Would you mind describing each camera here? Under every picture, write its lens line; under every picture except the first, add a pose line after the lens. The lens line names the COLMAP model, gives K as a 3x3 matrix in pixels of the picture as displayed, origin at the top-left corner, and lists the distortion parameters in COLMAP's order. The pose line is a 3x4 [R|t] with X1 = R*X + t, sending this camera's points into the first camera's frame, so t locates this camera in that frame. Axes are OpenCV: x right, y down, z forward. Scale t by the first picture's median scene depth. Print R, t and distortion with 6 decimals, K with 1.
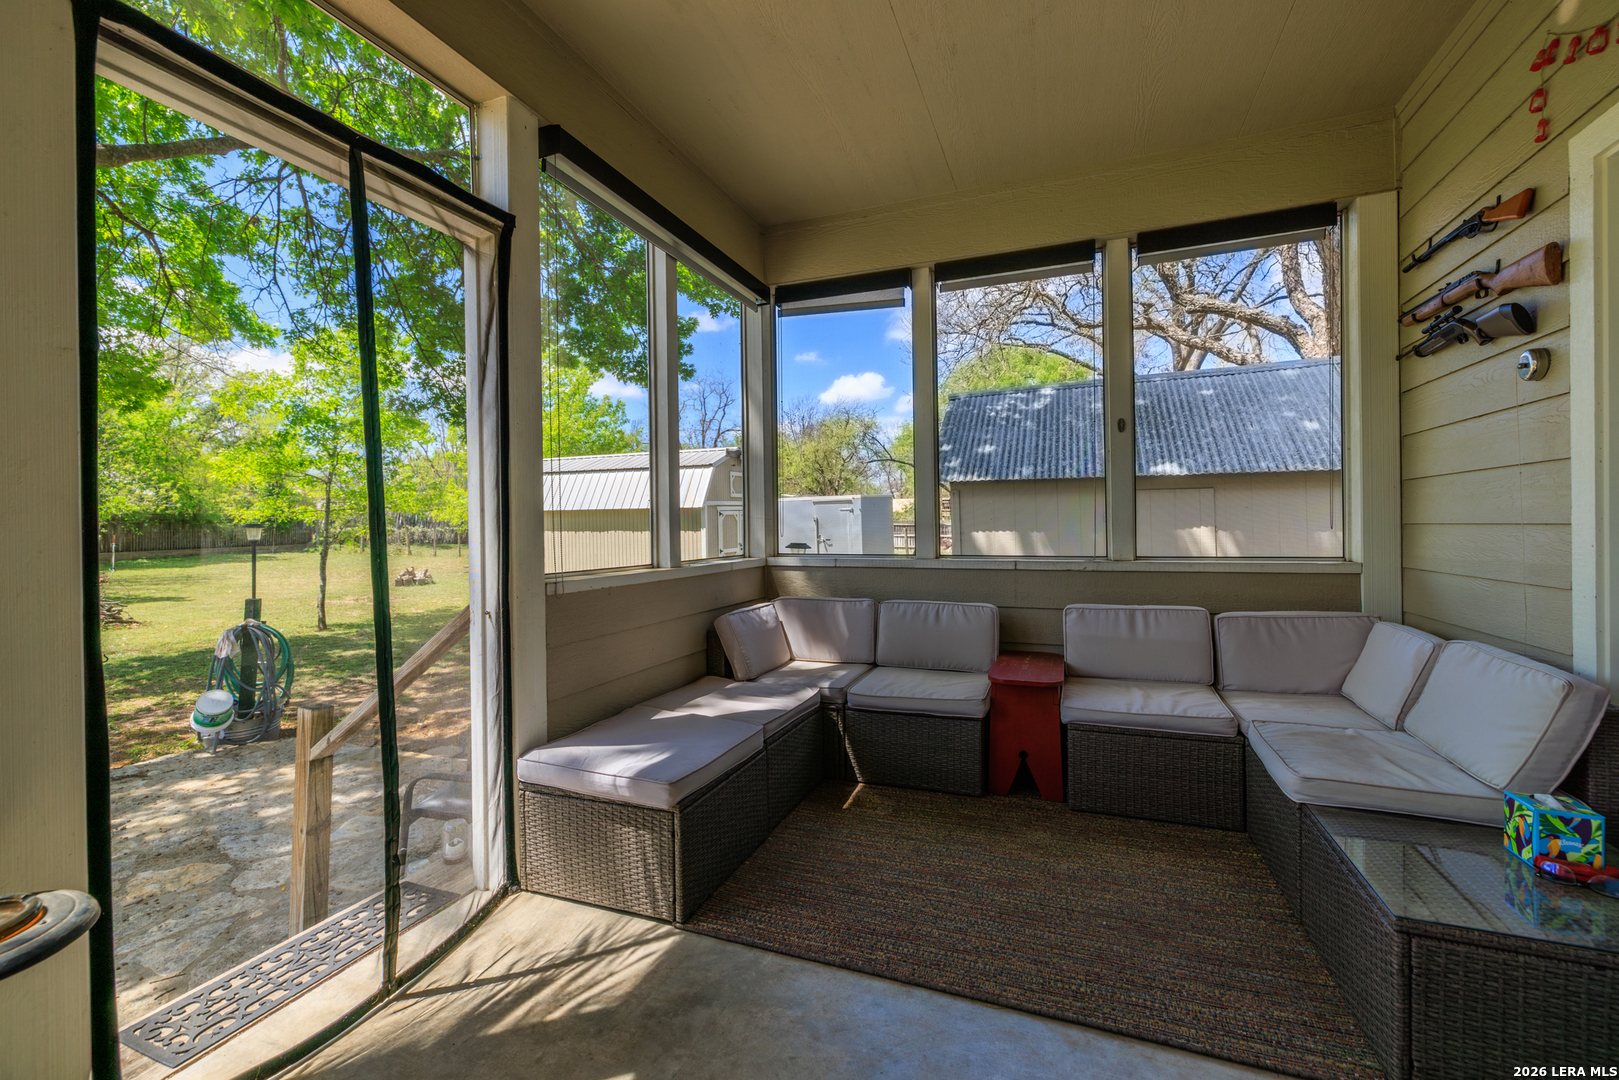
lens RADIAL K [[664.5, 0, 808.8], [0, 664.5, 529.9], [0, 0, 1]] dist [-0.000310, -0.000038]
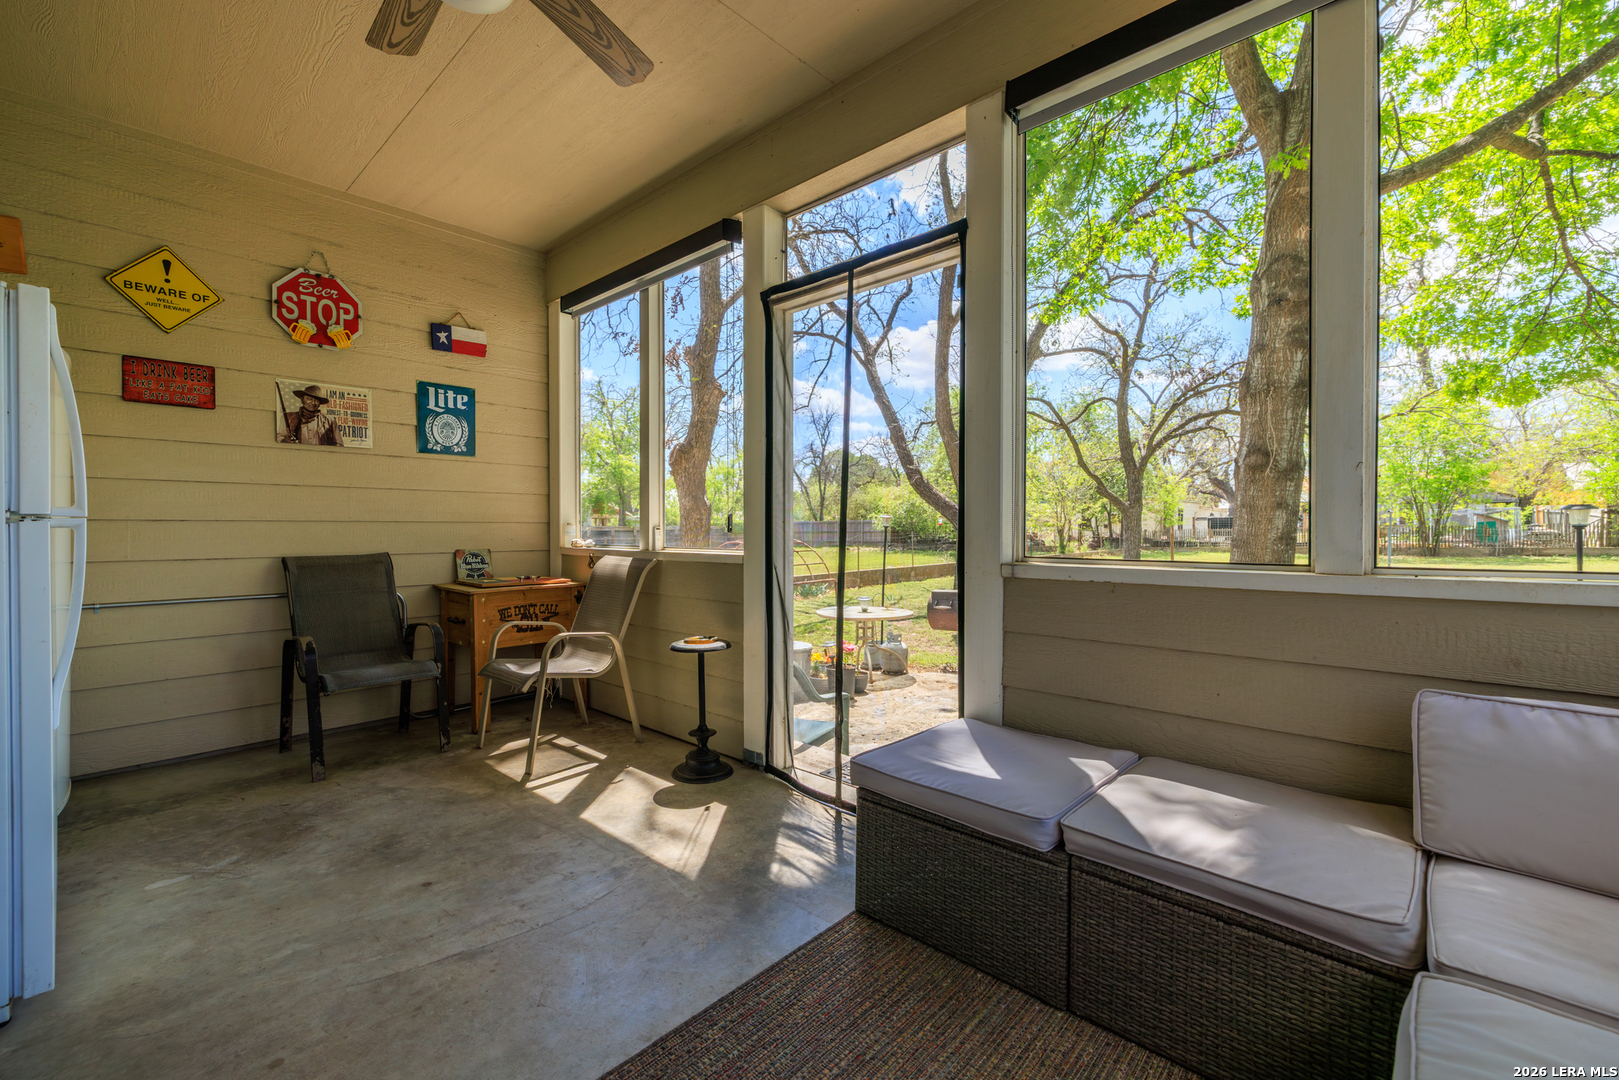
lens RADIAL K [[664.5, 0, 805.5], [0, 664.5, 537.8], [0, 0, 1]] dist [-0.000310, -0.000038]
pose [[-0.360895, 0.022778, -0.932328, 0.676794], [0.003539, 0.999728, 0.023055, 0.018932], [0.932600, 0.005021, -0.360877, 1.174213]]
